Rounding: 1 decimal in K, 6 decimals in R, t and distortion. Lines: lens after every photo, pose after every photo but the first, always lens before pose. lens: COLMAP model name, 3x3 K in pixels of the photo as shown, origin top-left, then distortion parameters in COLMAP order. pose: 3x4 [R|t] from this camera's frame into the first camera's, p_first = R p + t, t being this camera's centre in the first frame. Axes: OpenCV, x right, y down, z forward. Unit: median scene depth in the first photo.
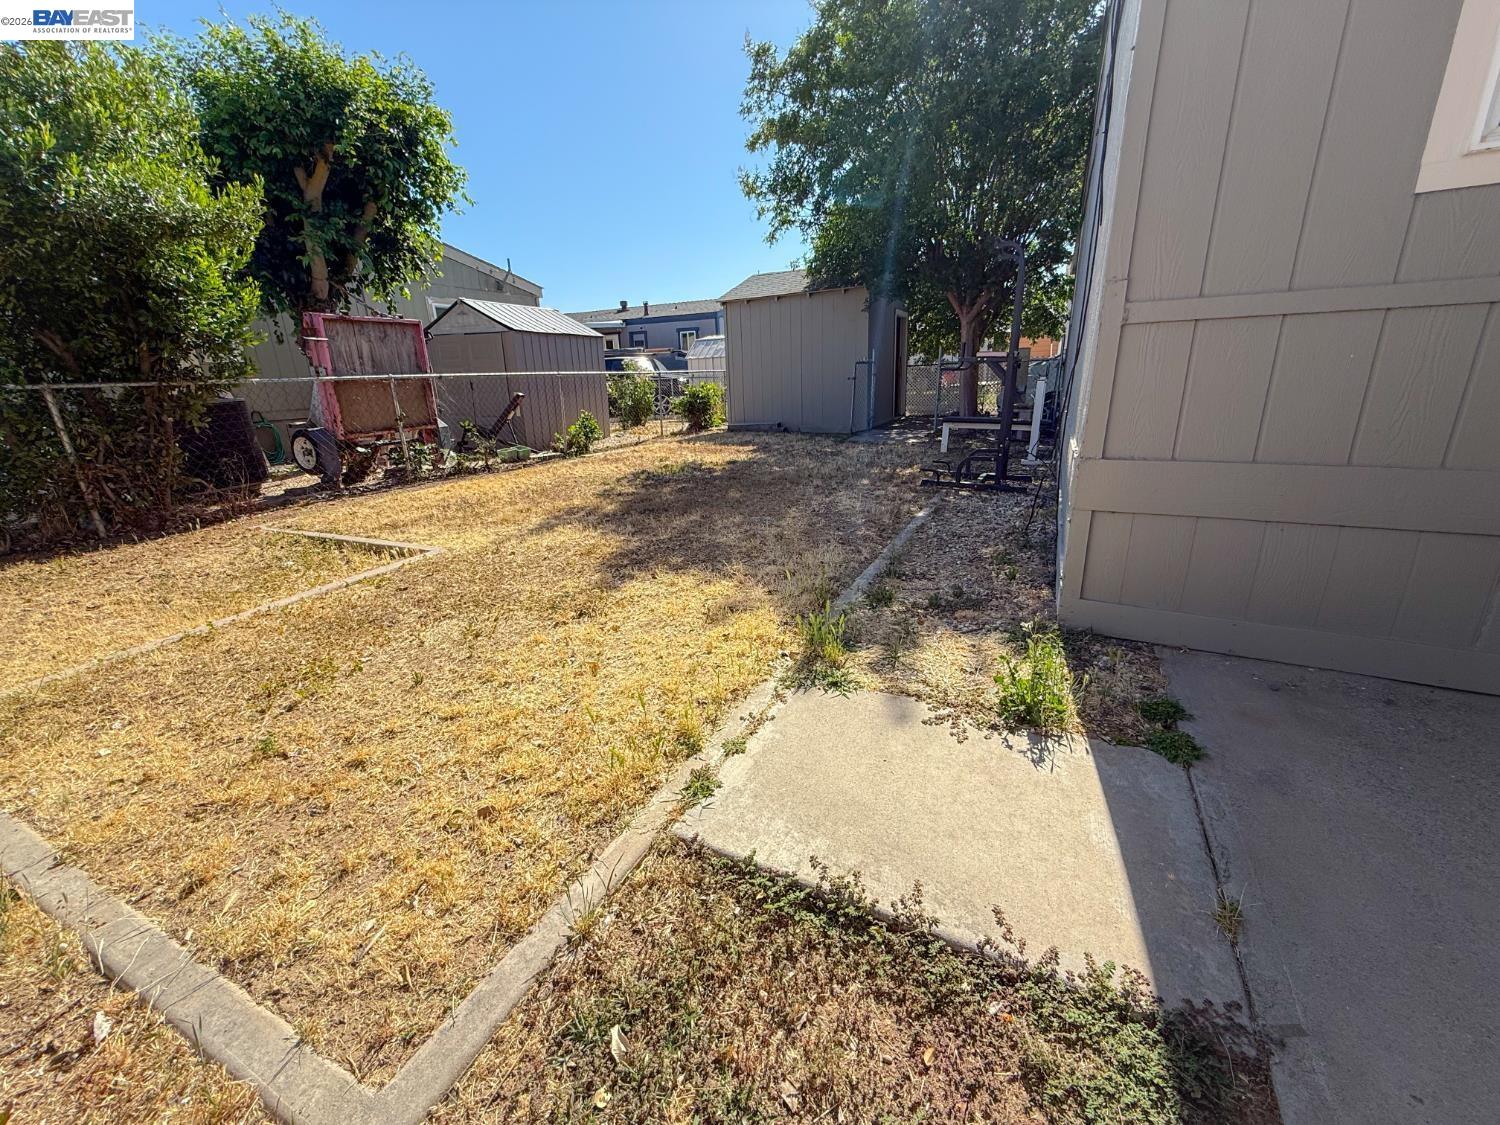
lens RADIAL K [[598.3, 0, 748.4], [0, 598.3, 559.7], [0, 0, 1]] dist [0.001289, 0.000302]
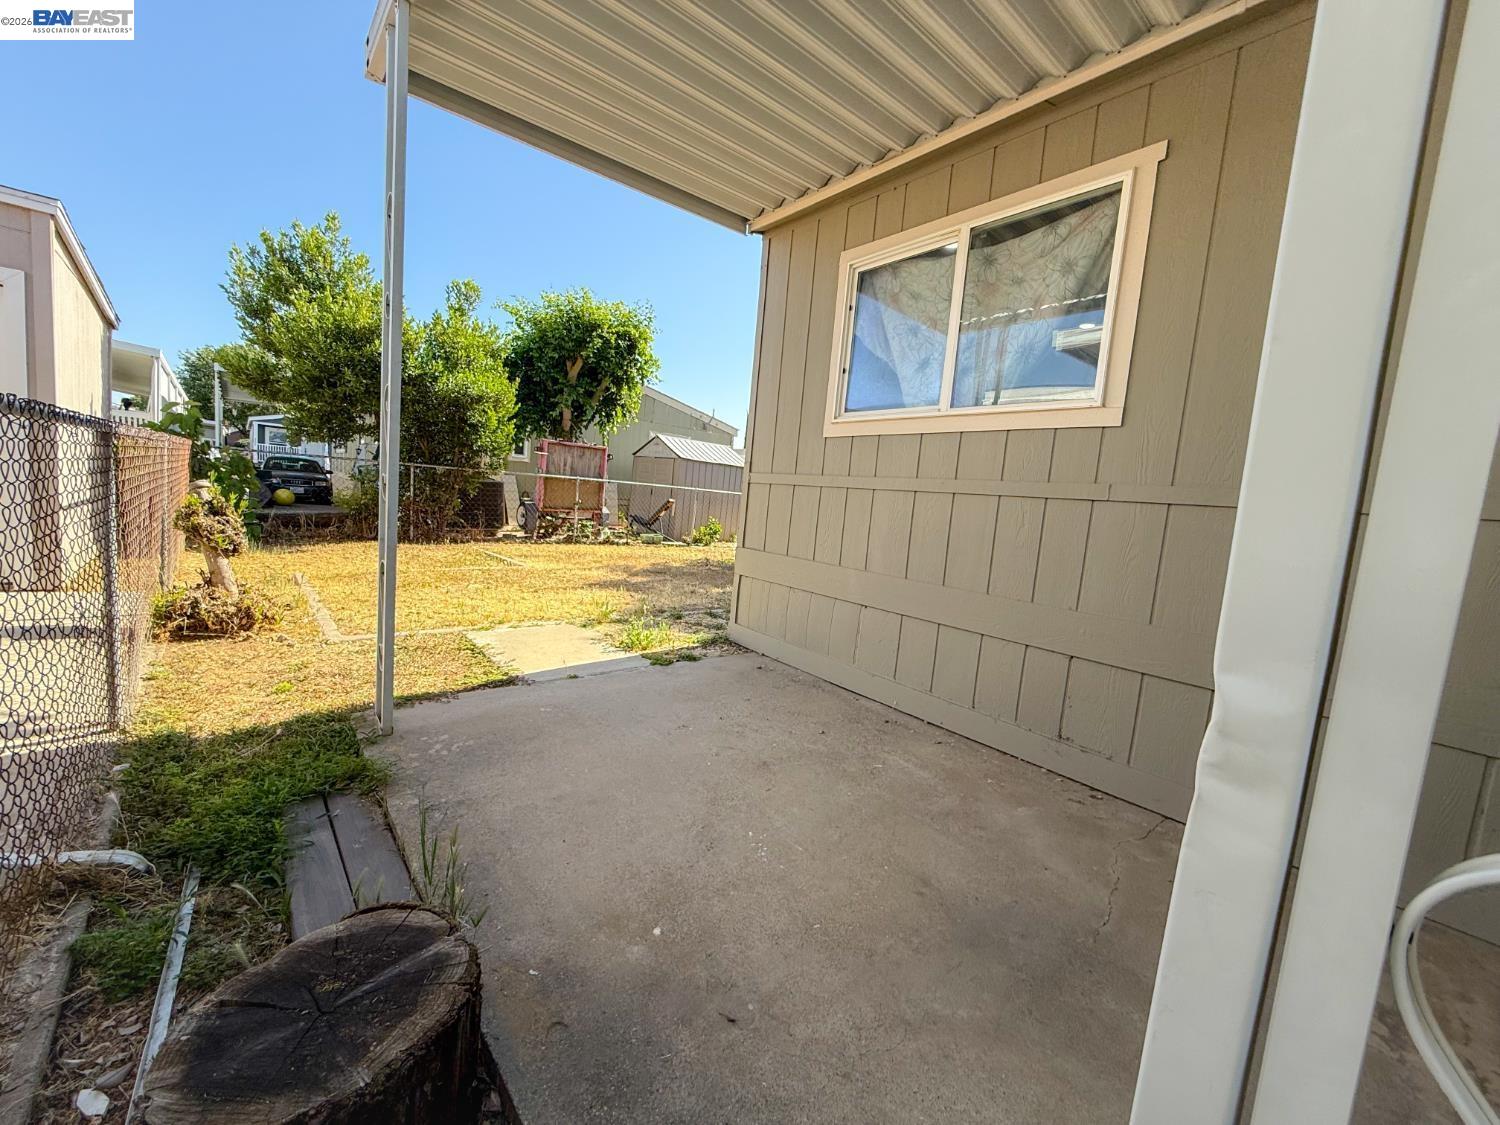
lens RADIAL K [[598.3, 0, 748.4], [0, 598.3, 559.7], [0, 0, 1]] dist [0.001289, 0.000302]
pose [[0.909497, 0.152258, -0.386823, 0.482821], [-0.229503, 0.959759, -0.161834, 0.062997], [0.346617, 0.235965, 0.907842, -0.262141]]
